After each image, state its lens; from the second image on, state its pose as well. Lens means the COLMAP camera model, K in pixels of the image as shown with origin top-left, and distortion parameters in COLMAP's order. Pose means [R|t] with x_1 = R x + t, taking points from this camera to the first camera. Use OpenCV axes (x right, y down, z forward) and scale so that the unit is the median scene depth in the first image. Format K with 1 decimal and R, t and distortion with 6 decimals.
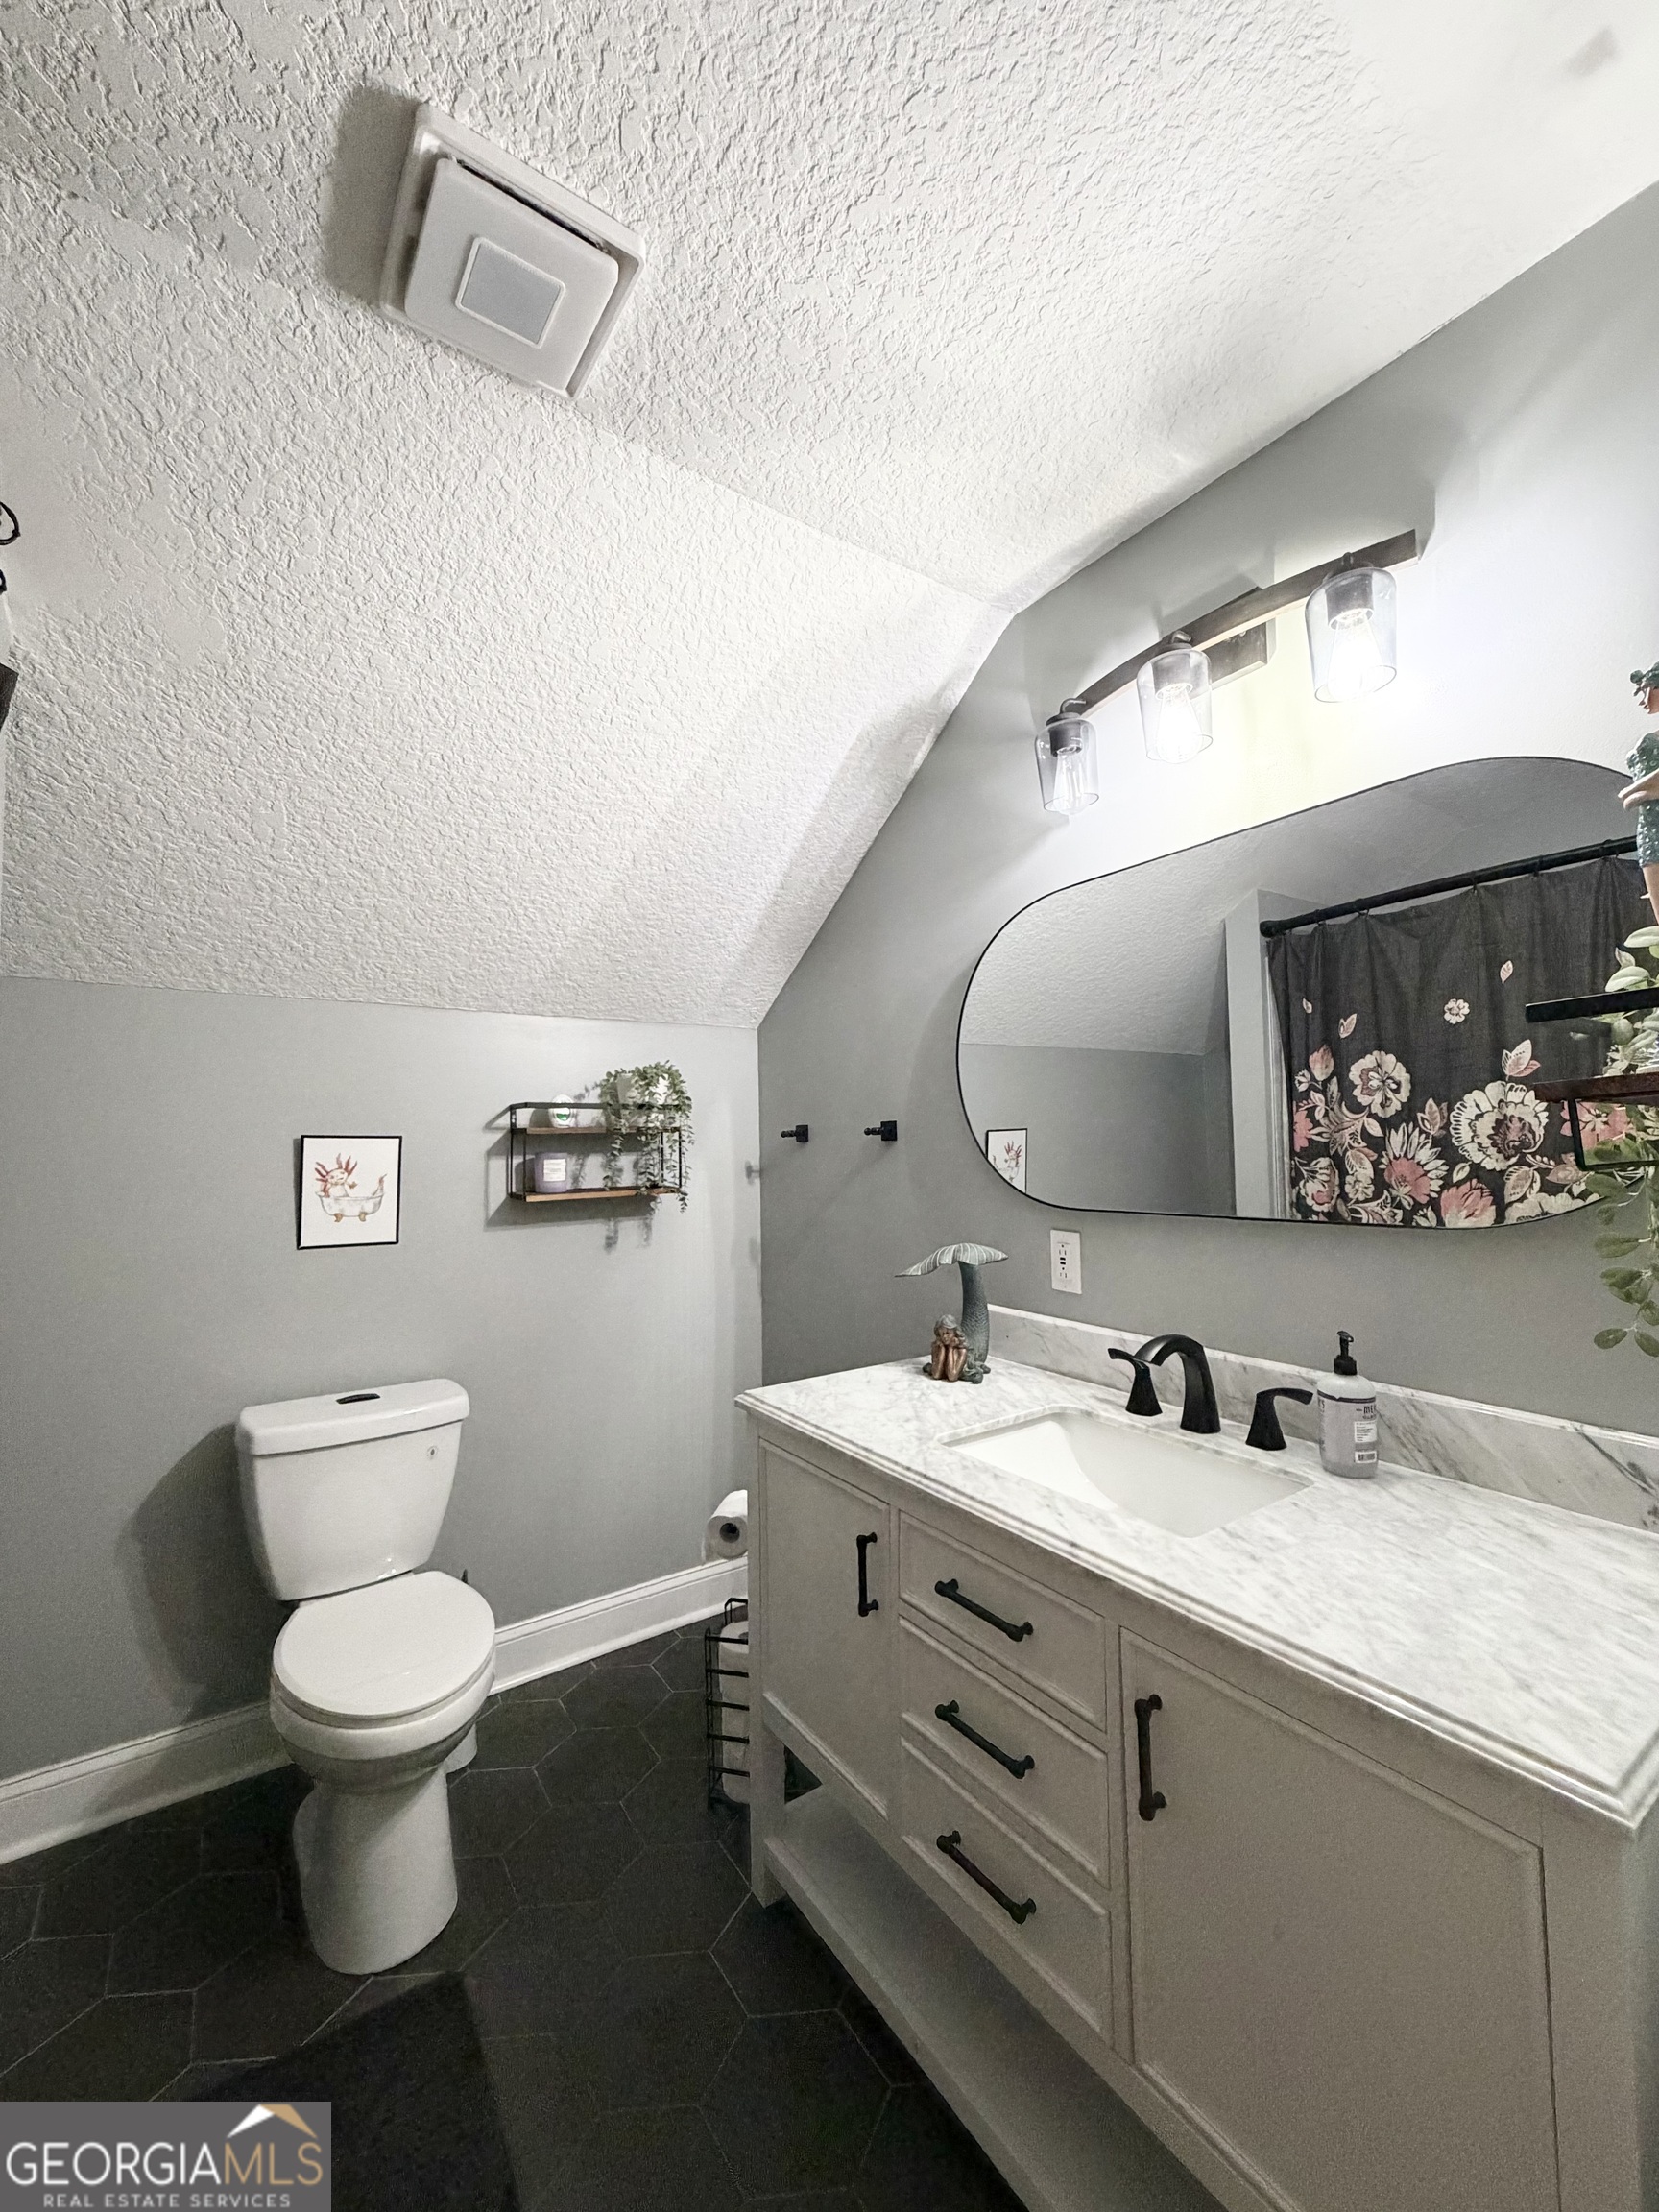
lens RADIAL K [[884.6, 0, 831.4], [0, 884.6, 1103.8], [0, 0, 1]] dist [-0.001320, -0.000055]
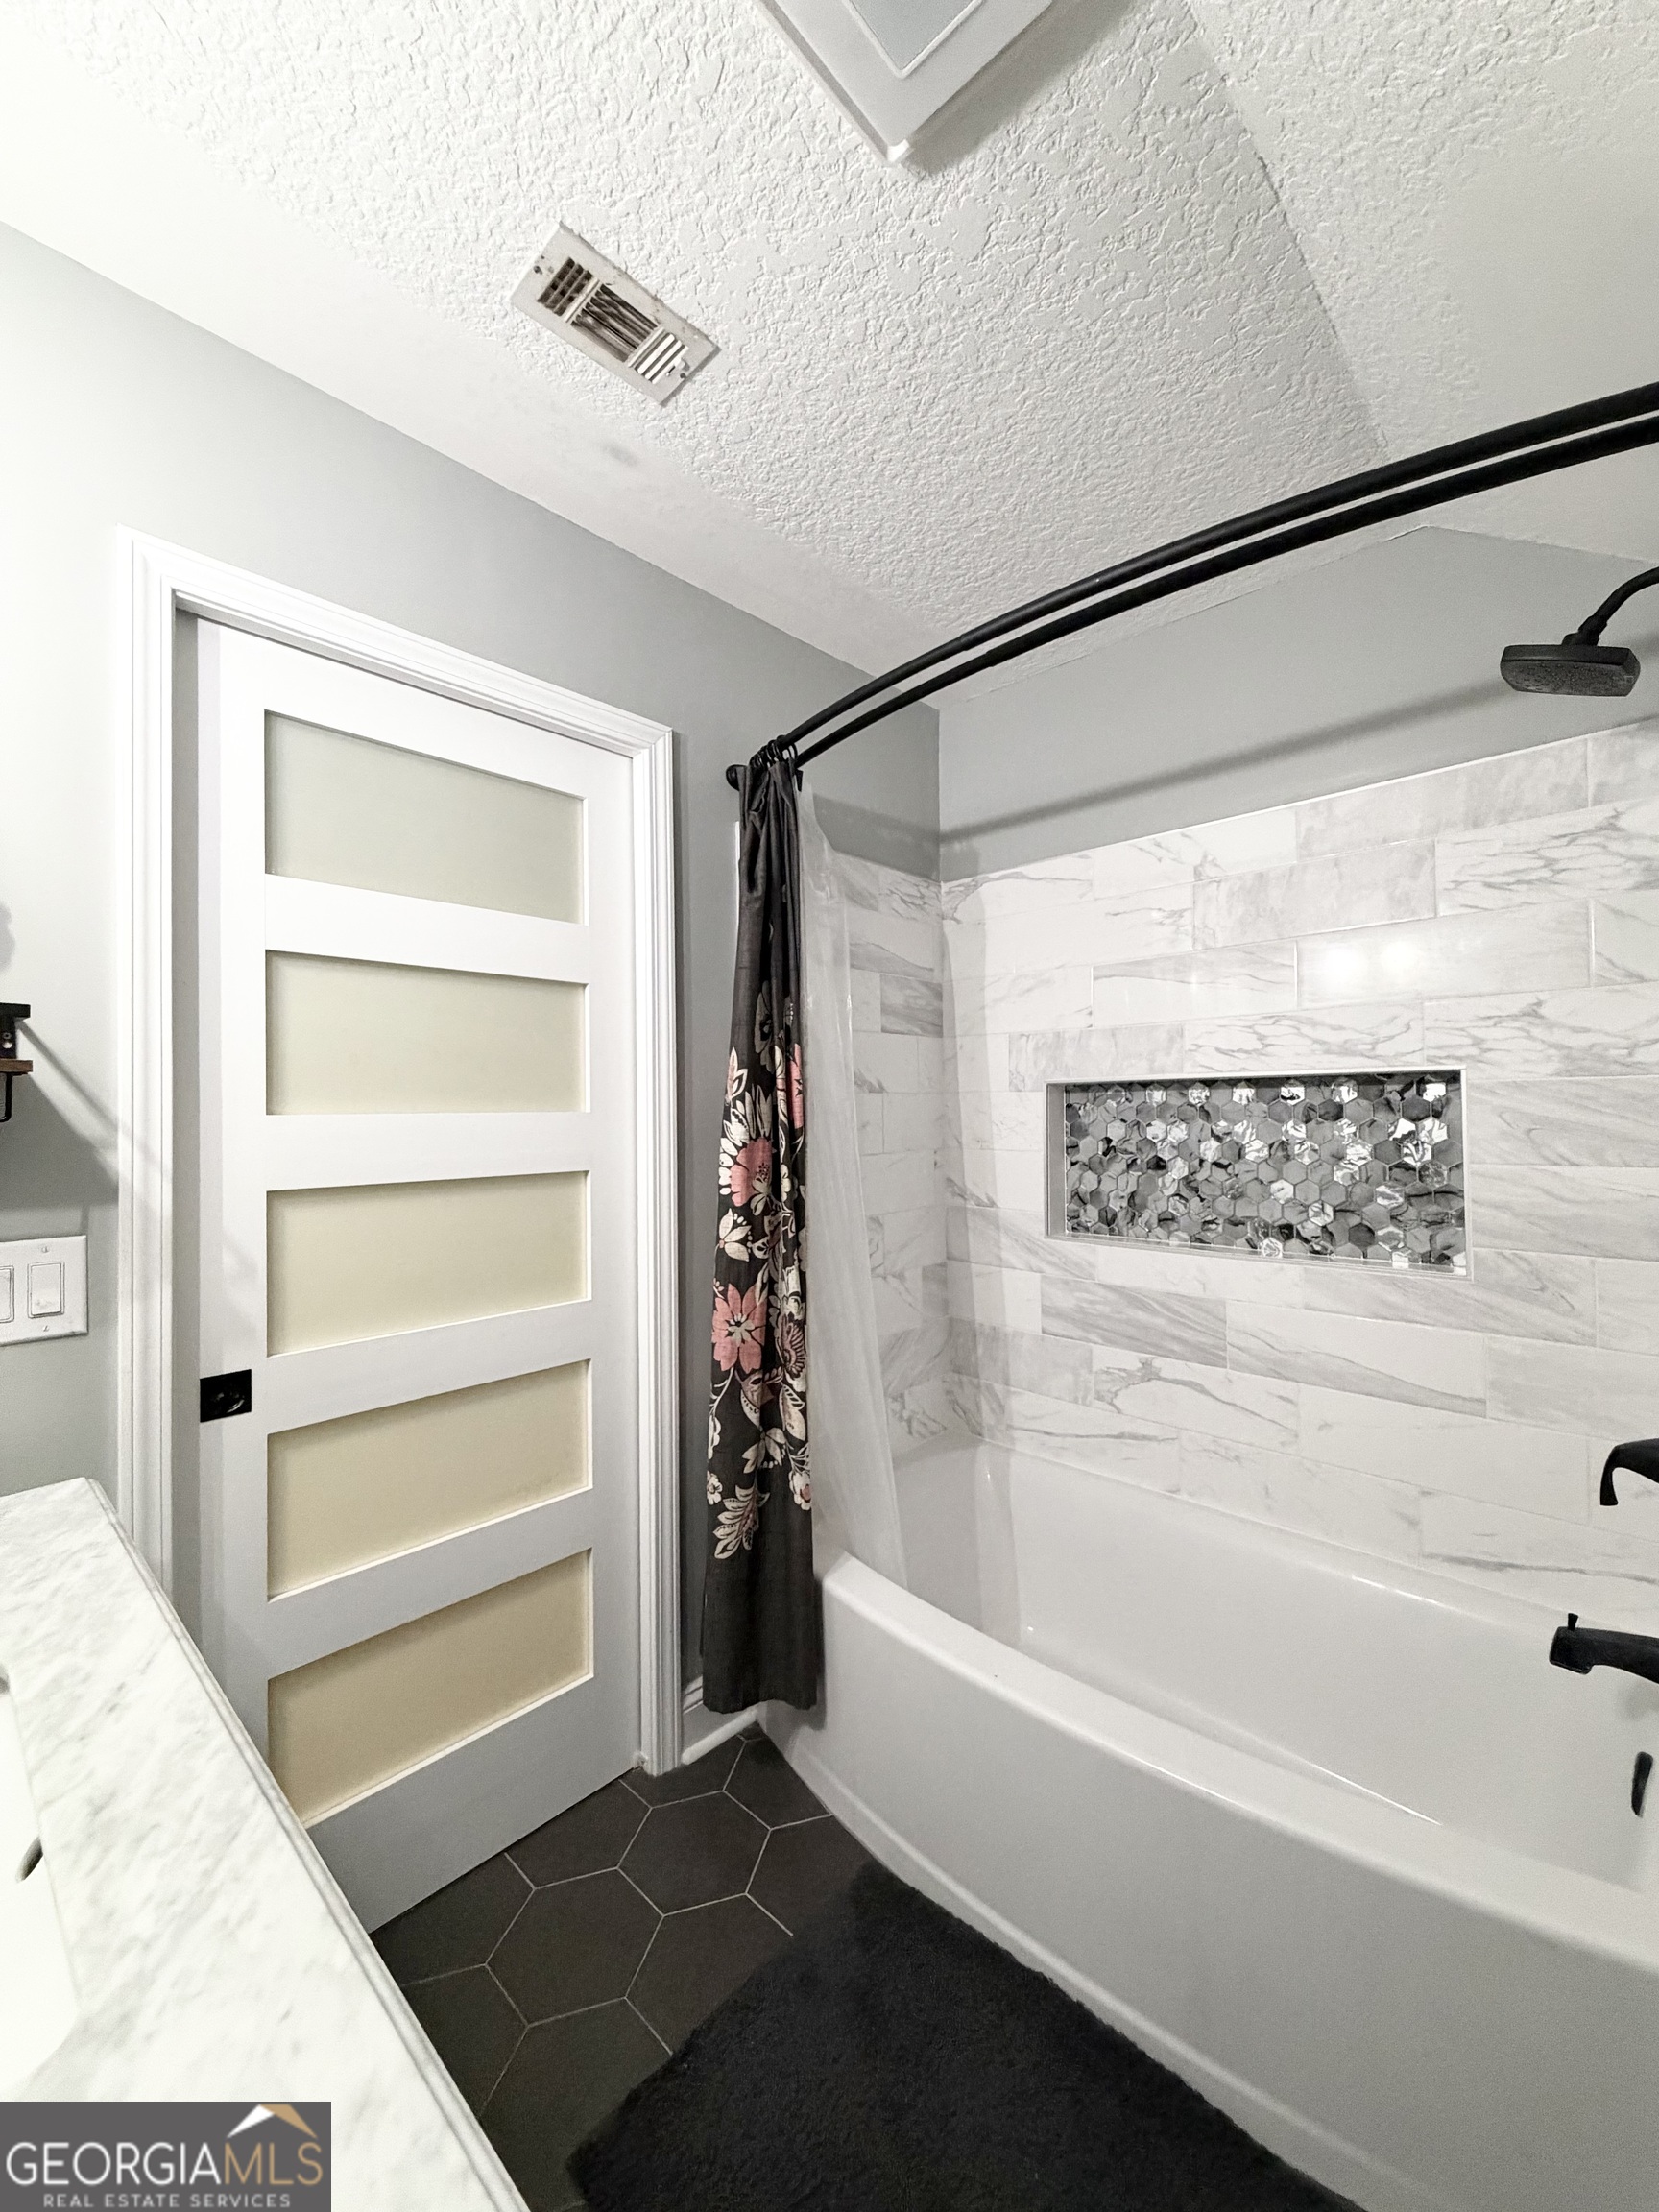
lens RADIAL K [[884.6, 0, 829.9], [0, 884.6, 1104.8], [0, 0, 1]] dist [-0.001320, -0.000055]
pose [[-0.977192, 0.026213, -0.210735, -0.117249], [0.036781, 0.998246, -0.046383, 0.116966], [0.209150, -0.053076, -0.976442, 1.913242]]
